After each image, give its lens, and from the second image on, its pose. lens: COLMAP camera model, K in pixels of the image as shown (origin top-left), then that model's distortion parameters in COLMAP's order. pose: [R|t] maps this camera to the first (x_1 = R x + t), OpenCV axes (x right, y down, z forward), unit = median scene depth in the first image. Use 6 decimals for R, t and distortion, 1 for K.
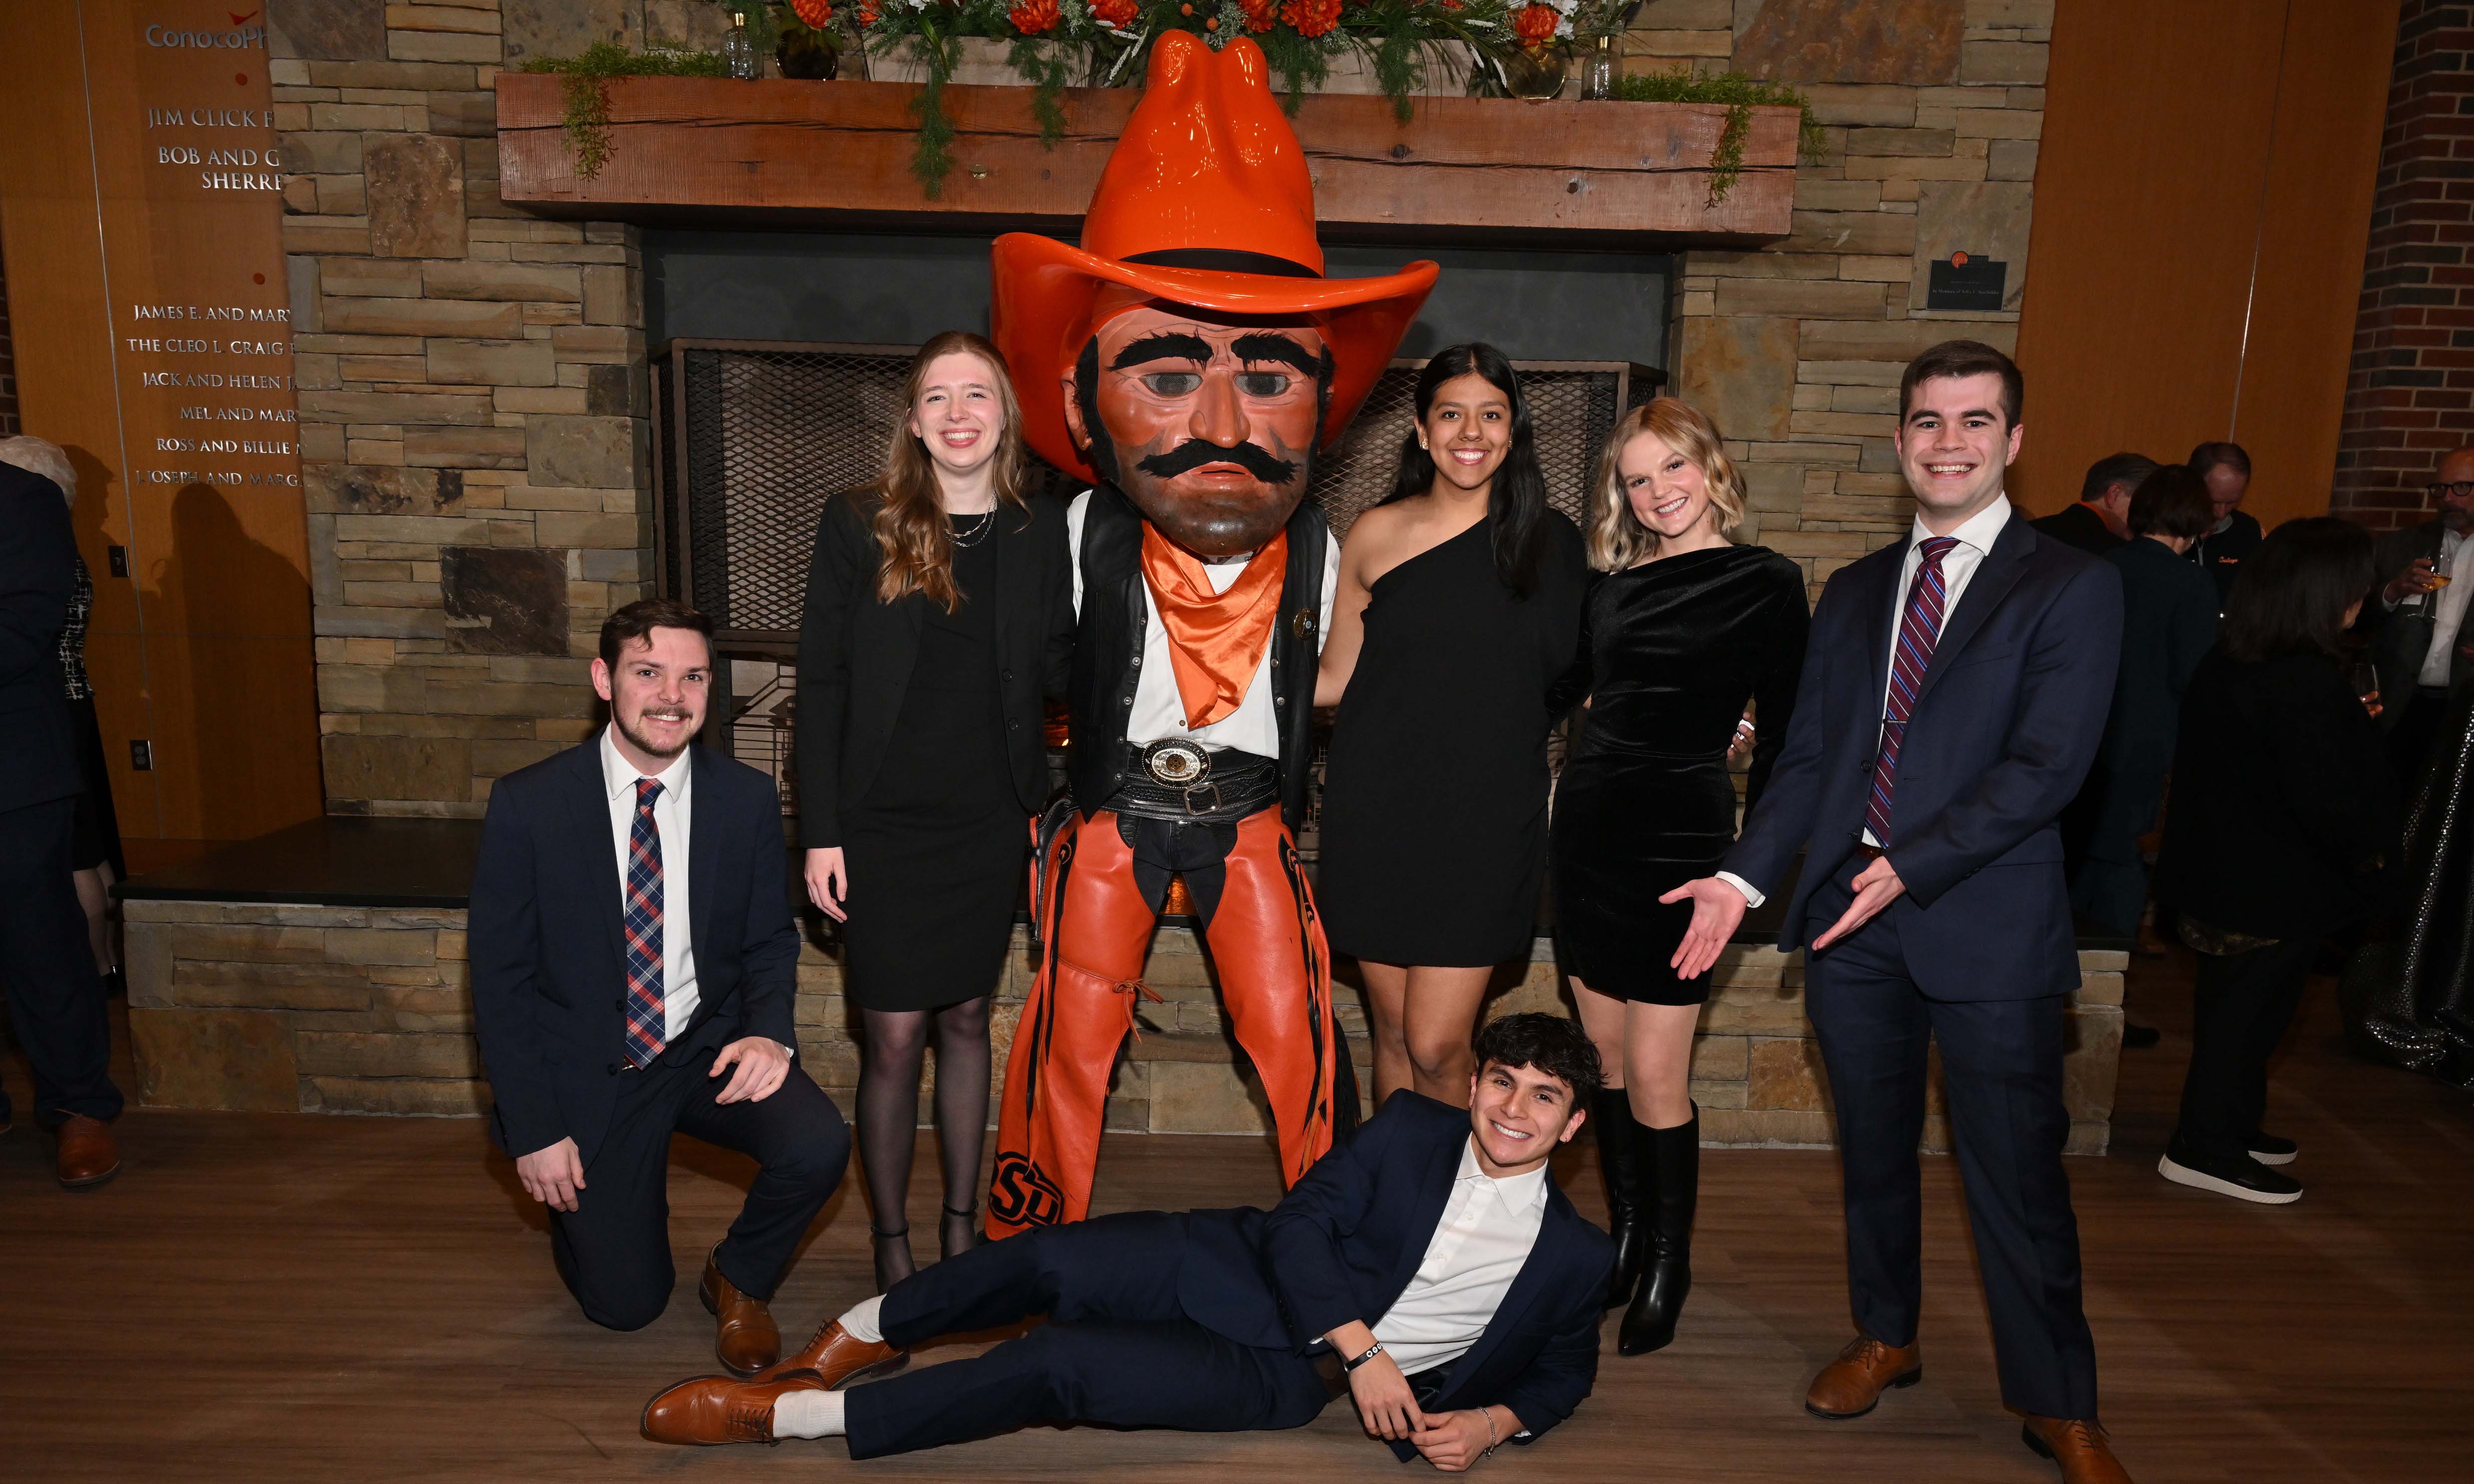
lens RADIAL K [[1548.3, 0, 1236.8], [0, 1548.3, 820.5], [0, 0, 1]] dist [0.008056, -0.004362]
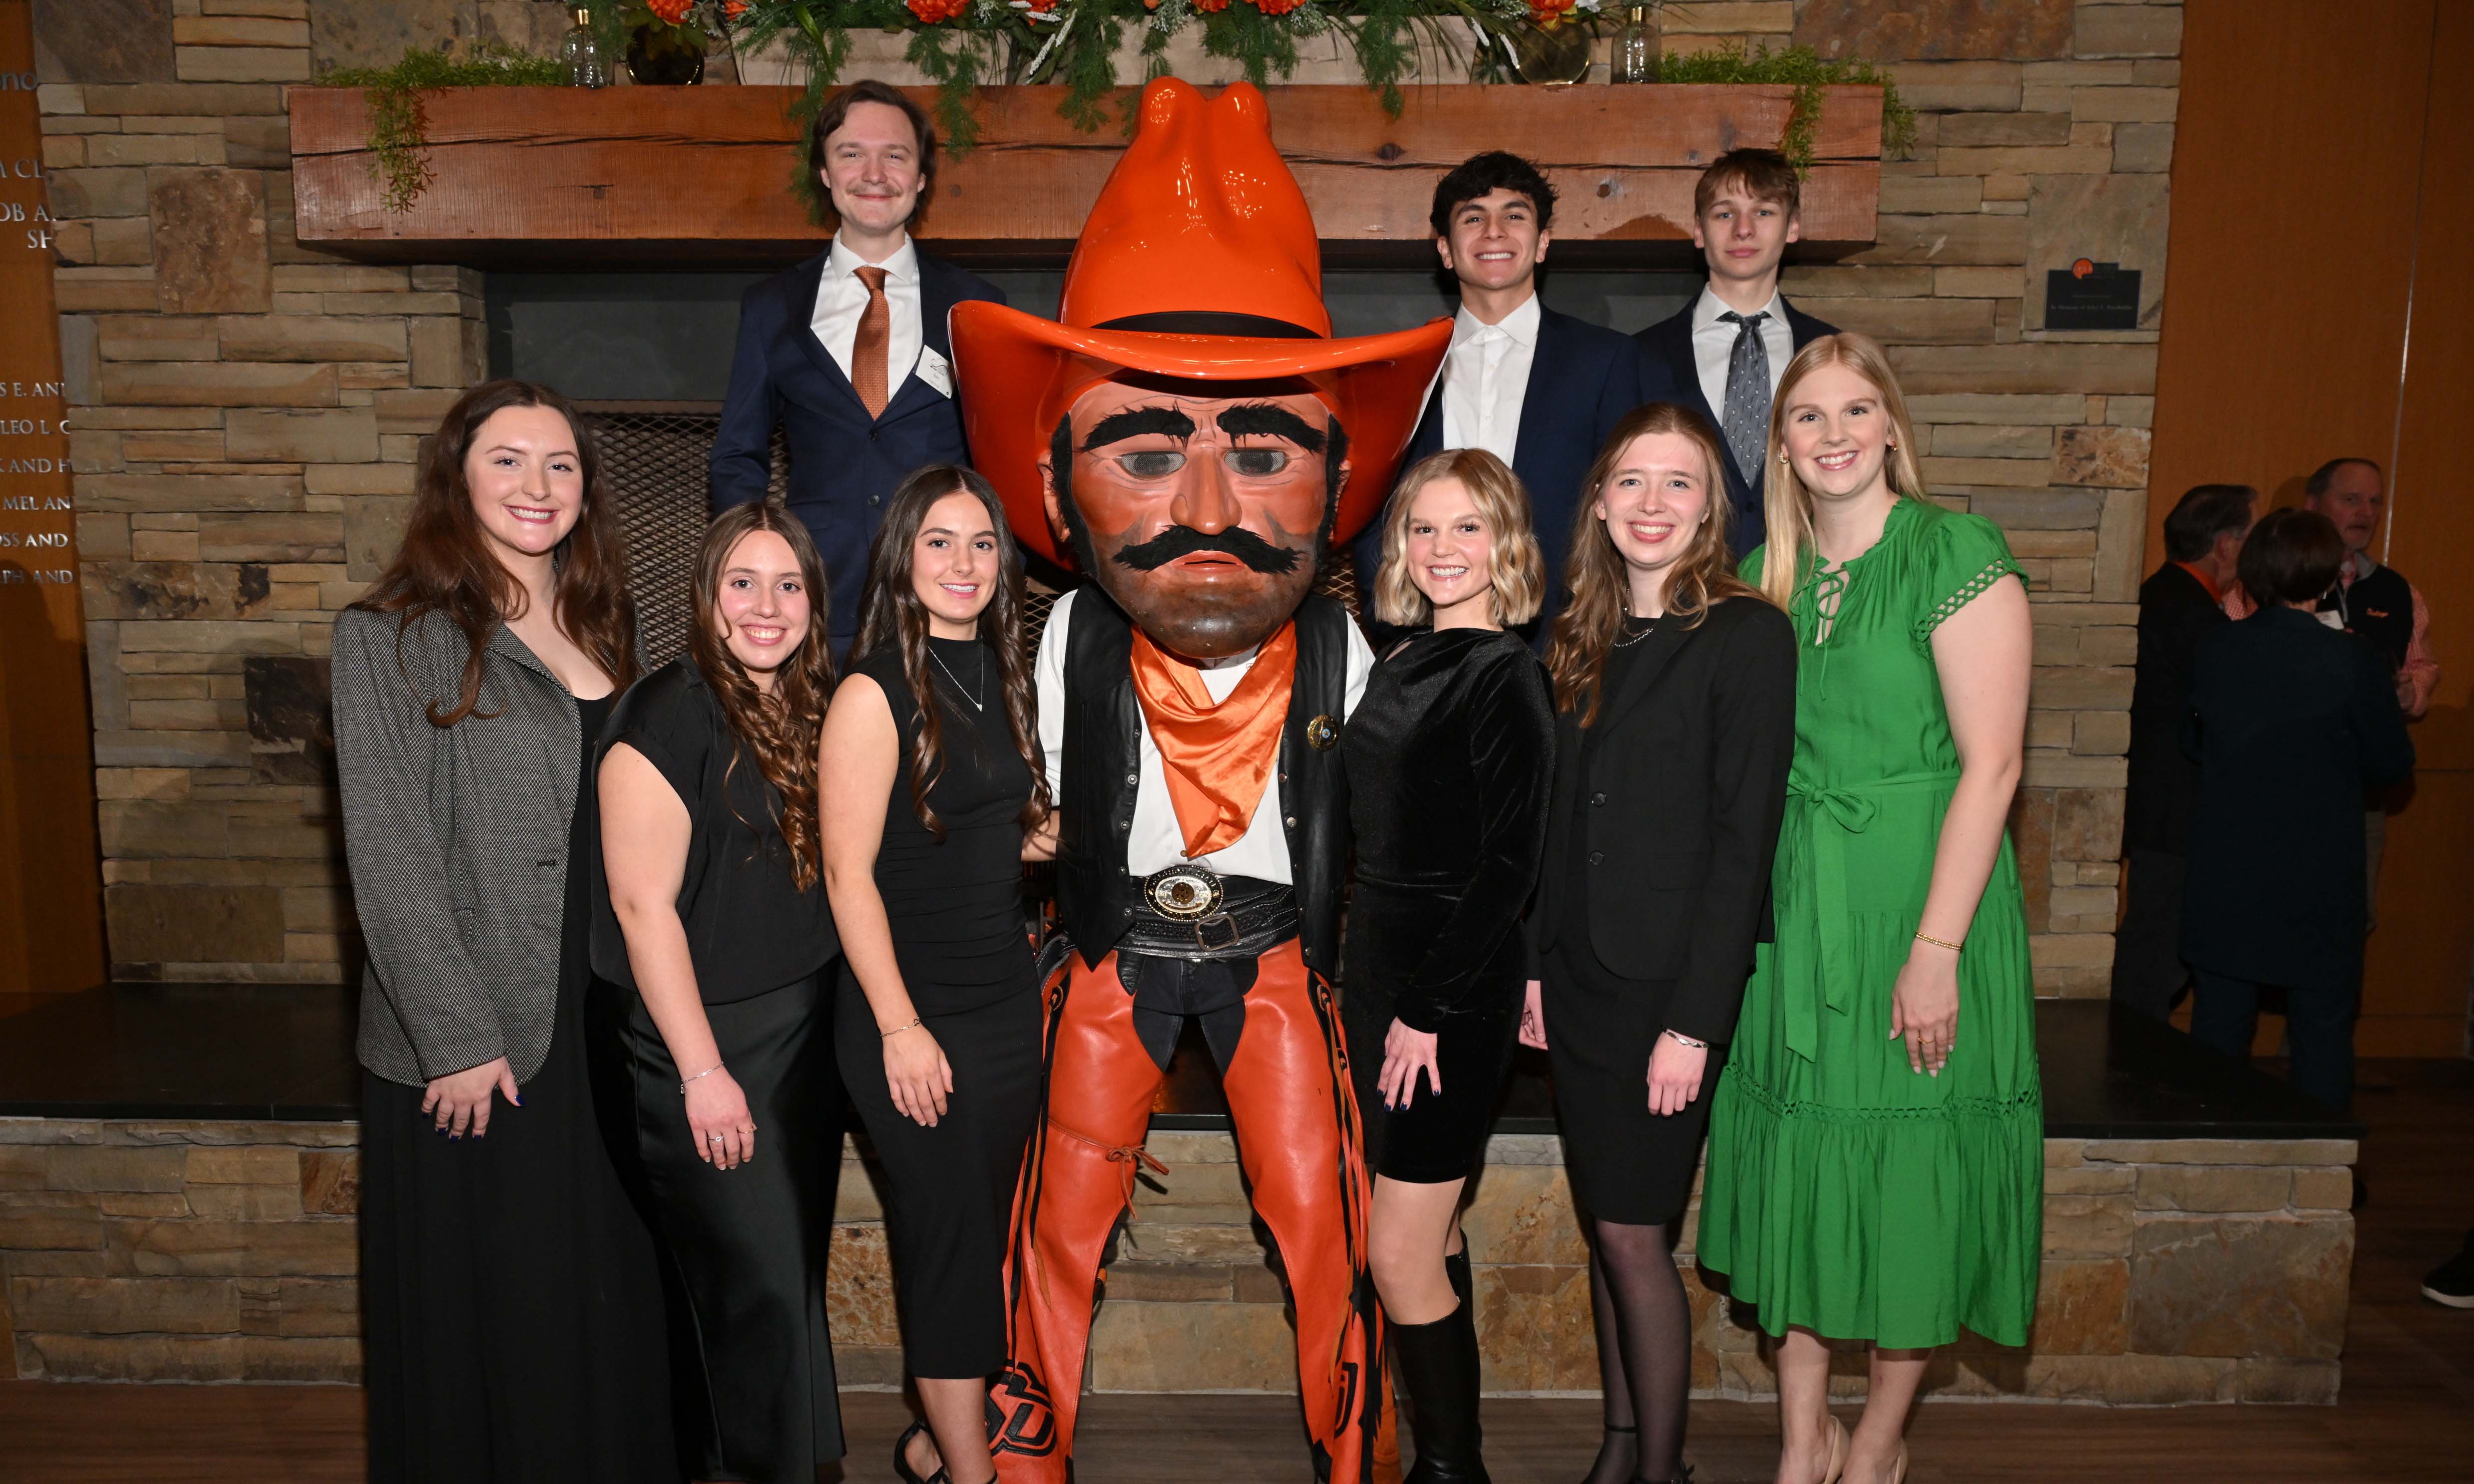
lens RADIAL K [[1629.7, 0, 1236.1], [0, 1629.7, 822.3], [0, 0, 1]] dist [0.001899, -0.002318]
pose [[0.999662, -0.019118, -0.017639, 0.031452], [0.018260, 0.998702, -0.047554, -0.039288], [0.018525, 0.047216, 0.998713, 0.153047]]
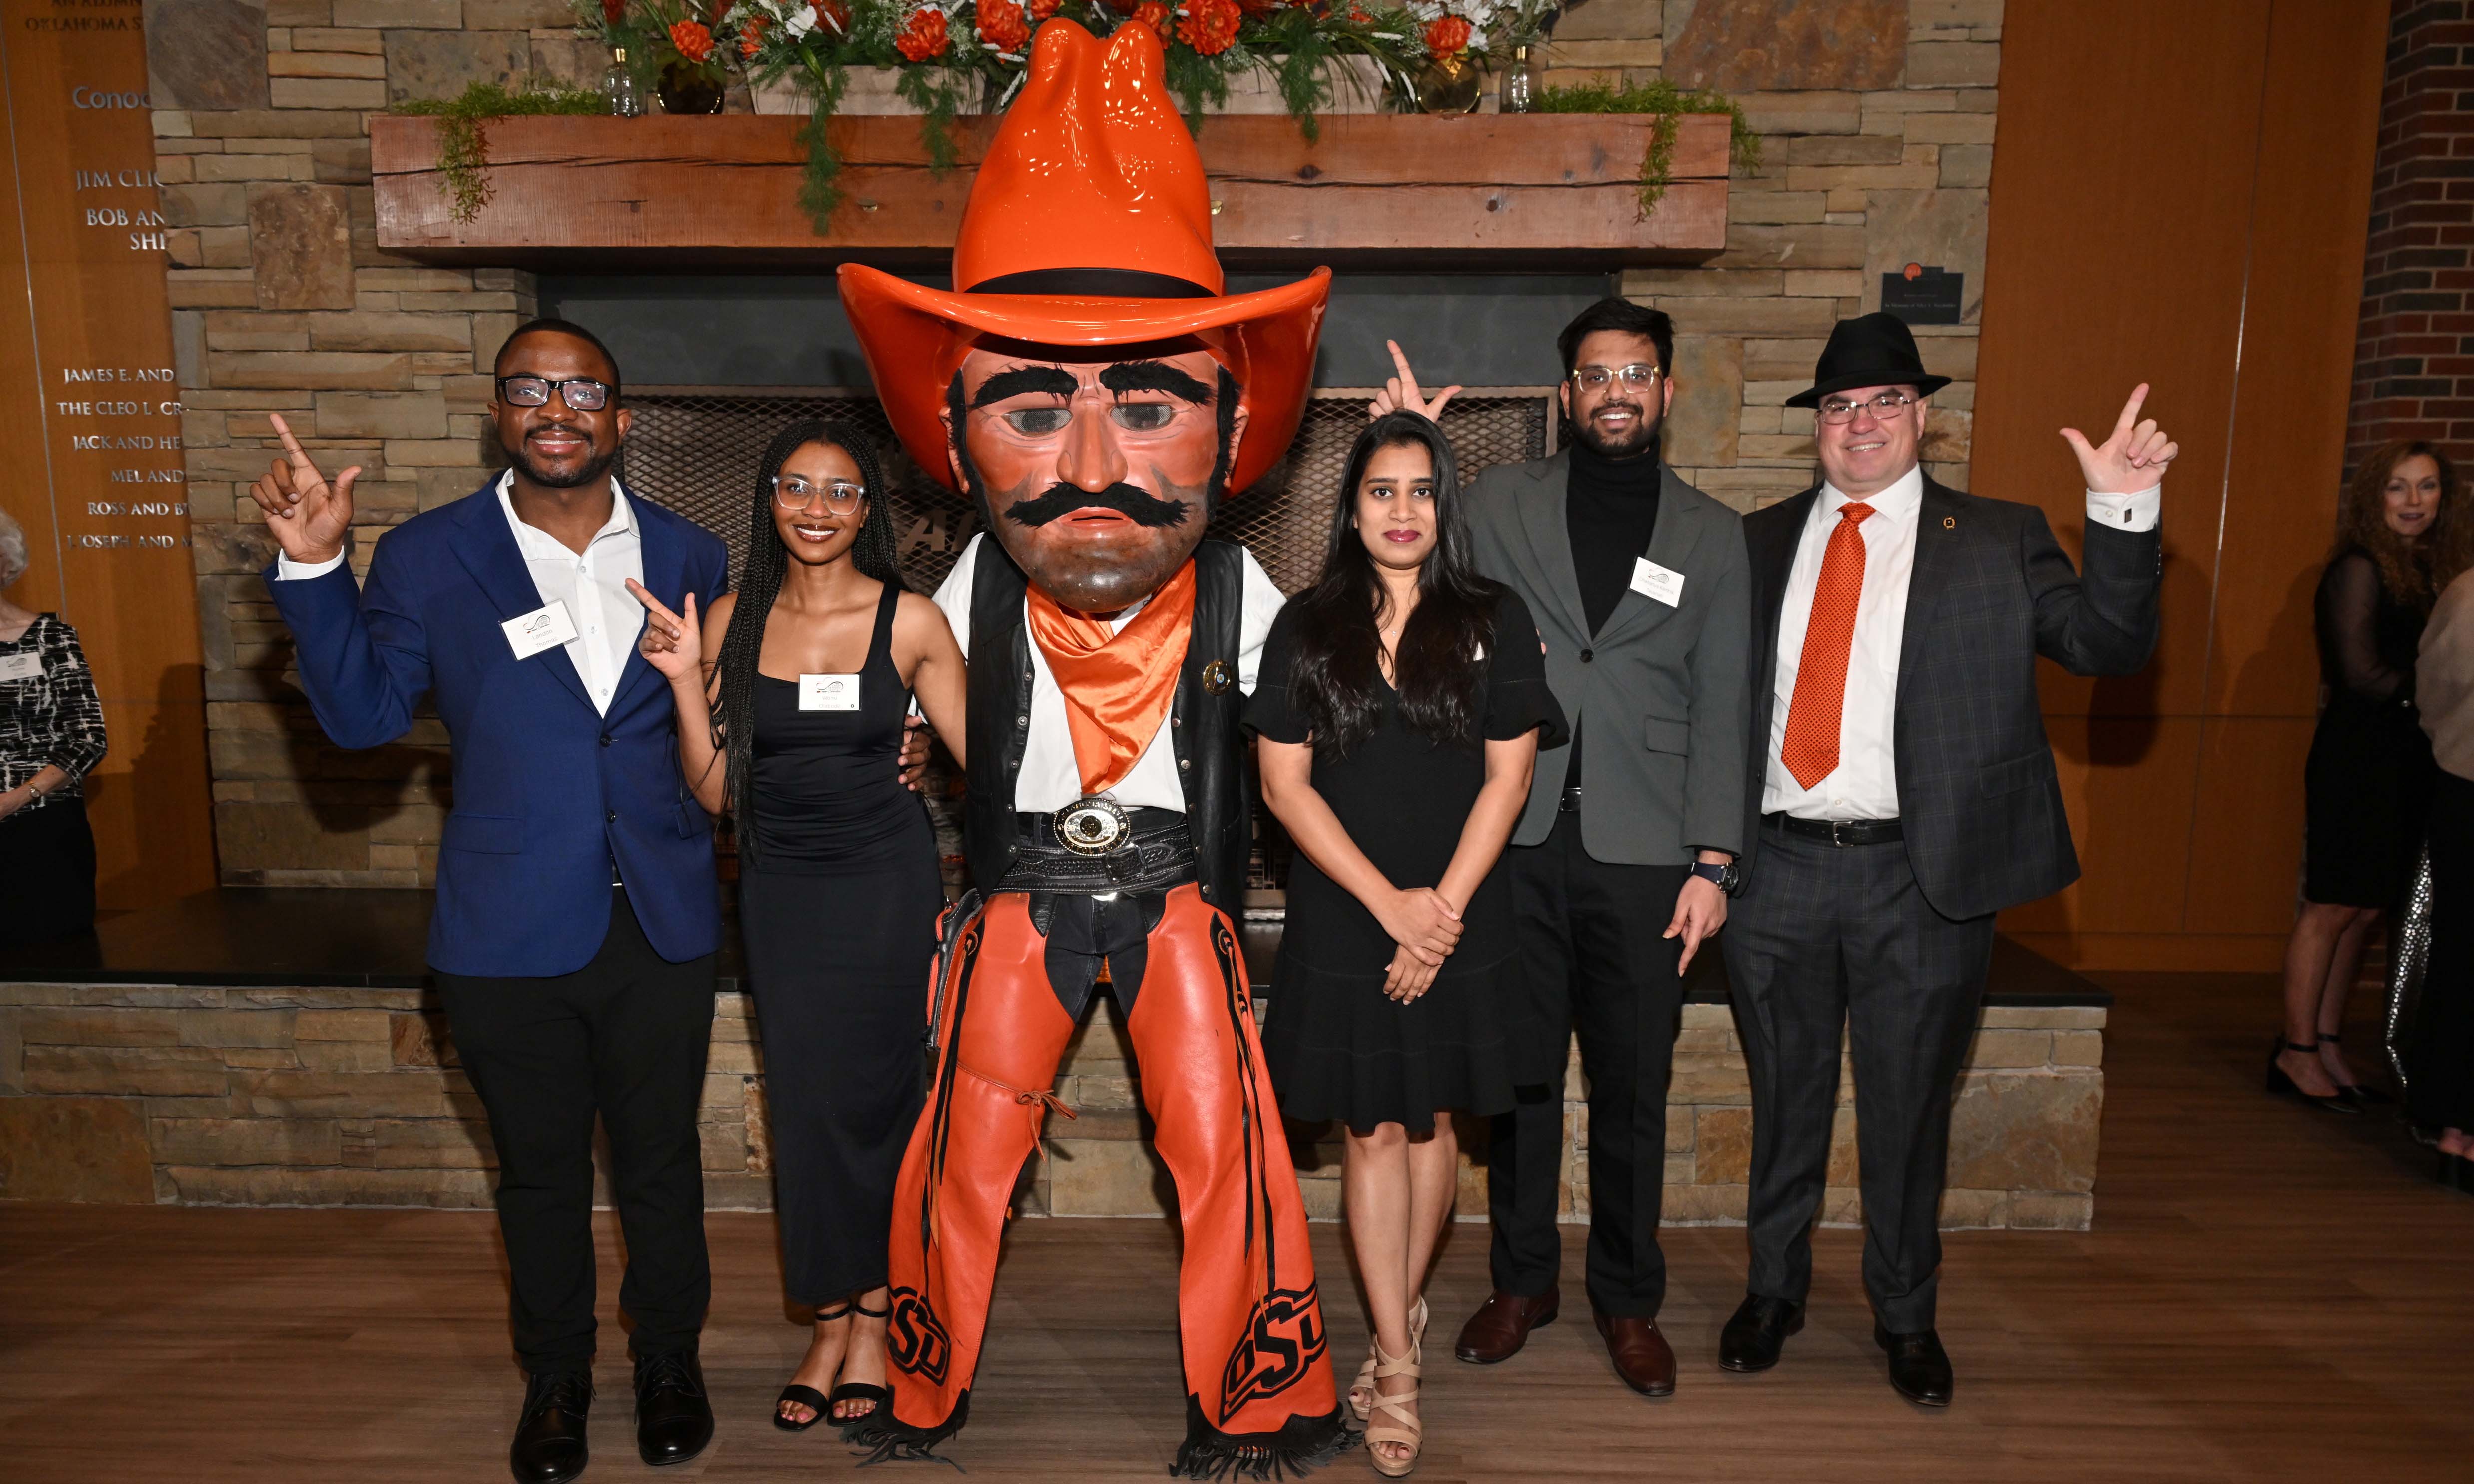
lens RADIAL K [[1548.3, 0, 1236.8], [0, 1548.3, 820.5], [0, 0, 1]] dist [0.008056, -0.004362]
pose [[0.999566, -0.016504, -0.024412, 0.073516], [0.015815, 0.999478, -0.028184, -0.007736], [0.024865, 0.027785, 0.999305, 0.056725]]
